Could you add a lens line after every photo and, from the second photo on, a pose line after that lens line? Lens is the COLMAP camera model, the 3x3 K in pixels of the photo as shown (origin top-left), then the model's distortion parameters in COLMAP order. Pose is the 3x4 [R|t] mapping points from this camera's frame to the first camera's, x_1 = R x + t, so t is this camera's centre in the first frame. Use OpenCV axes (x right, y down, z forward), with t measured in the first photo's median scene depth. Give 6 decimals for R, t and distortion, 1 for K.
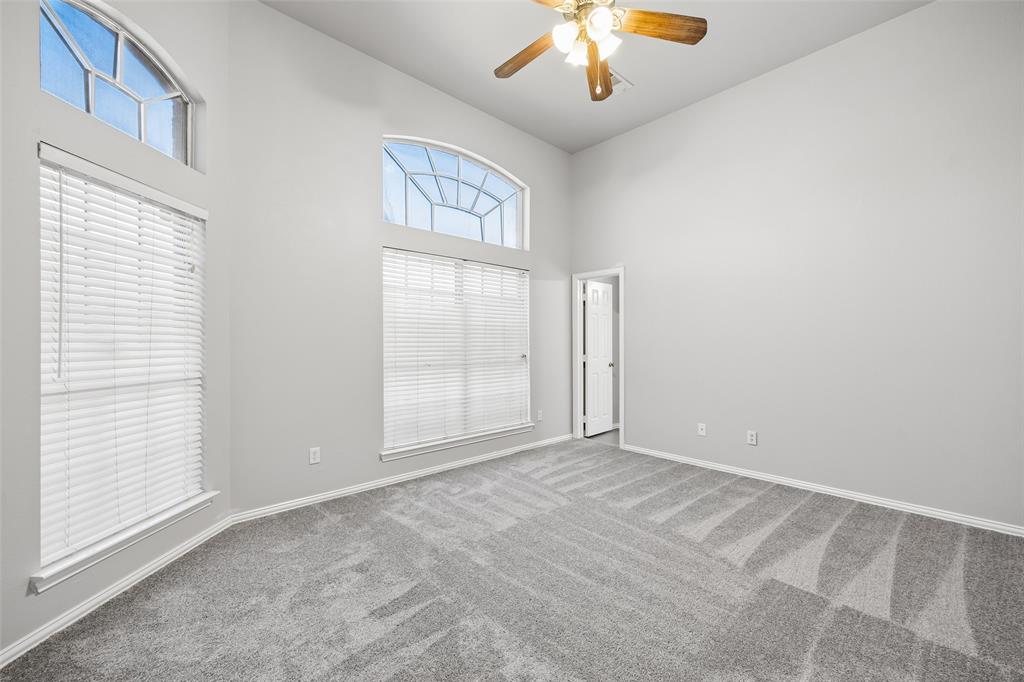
lens RADIAL K [[403.2, 0, 511.6], [0, 403.2, 338.7], [0, 0, 1]] dist [0.001403, 0.000122]
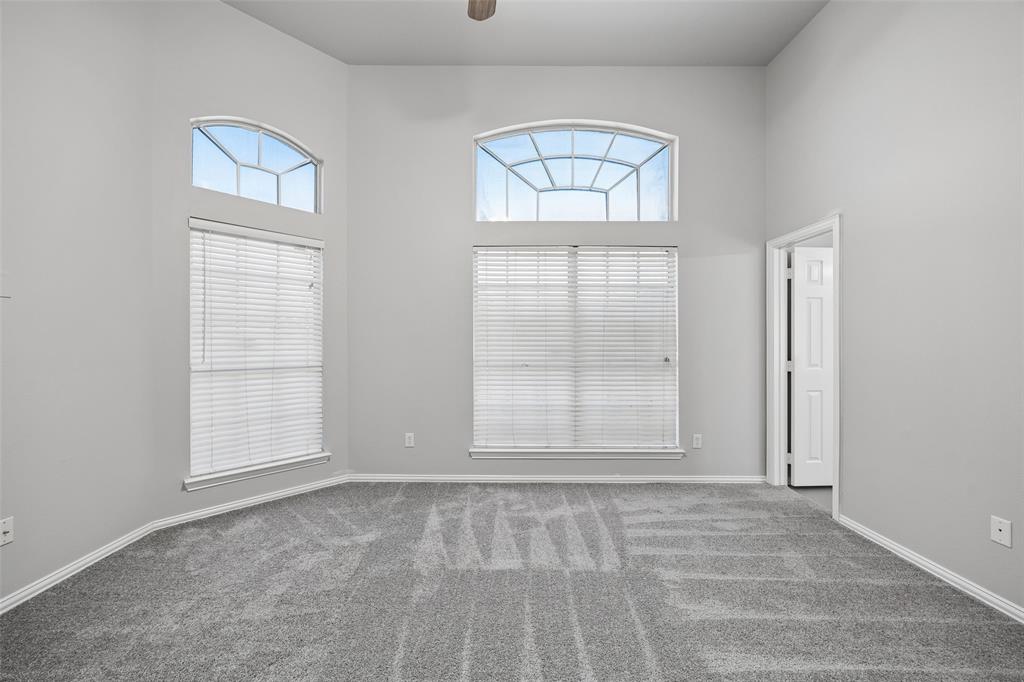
lens RADIAL K [[387.9, 0, 512.0], [0, 387.9, 341.0], [0, 0, 1]] dist [-0.008689, 0.000147]
pose [[0.740145, 0.003014, -0.672440, 0.363306], [0.001370, 0.999981, 0.005991, 0.003650], [0.672445, -0.005356, 0.740127, 0.307082]]
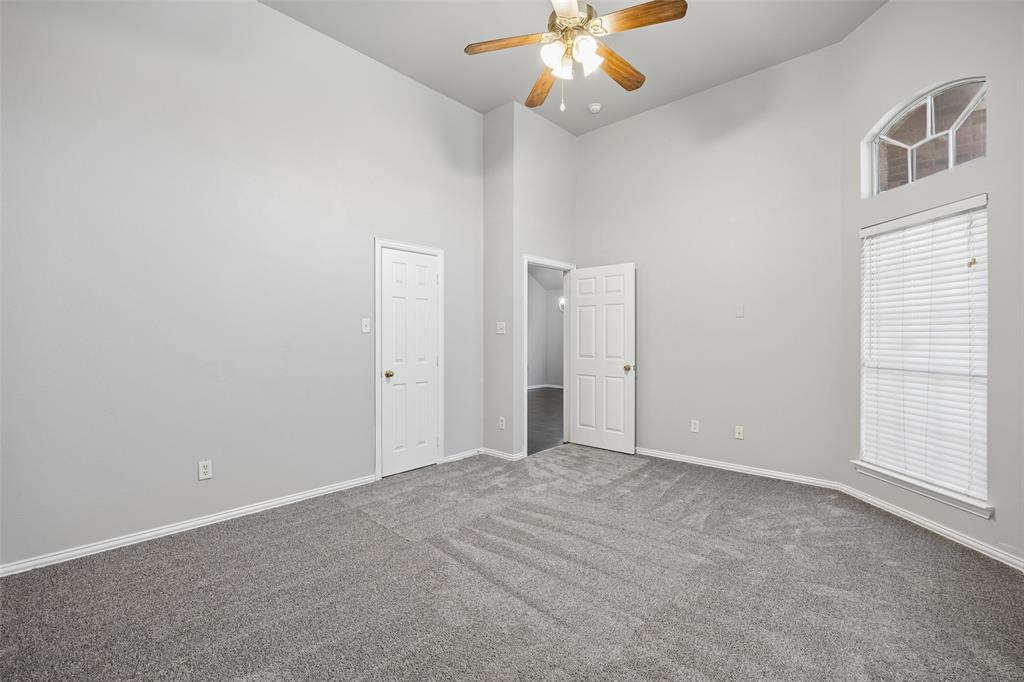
lens RADIAL K [[449.6, 0, 512.3], [0, 449.6, 337.6], [0, 0, 1]] dist [-0.012525, -0.000071]
pose [[-0.995440, 0.000692, -0.095384, 0.263280], [0.001022, 0.999994, -0.003411, 0.006244], [0.095381, -0.003493, -0.995435, 1.226351]]
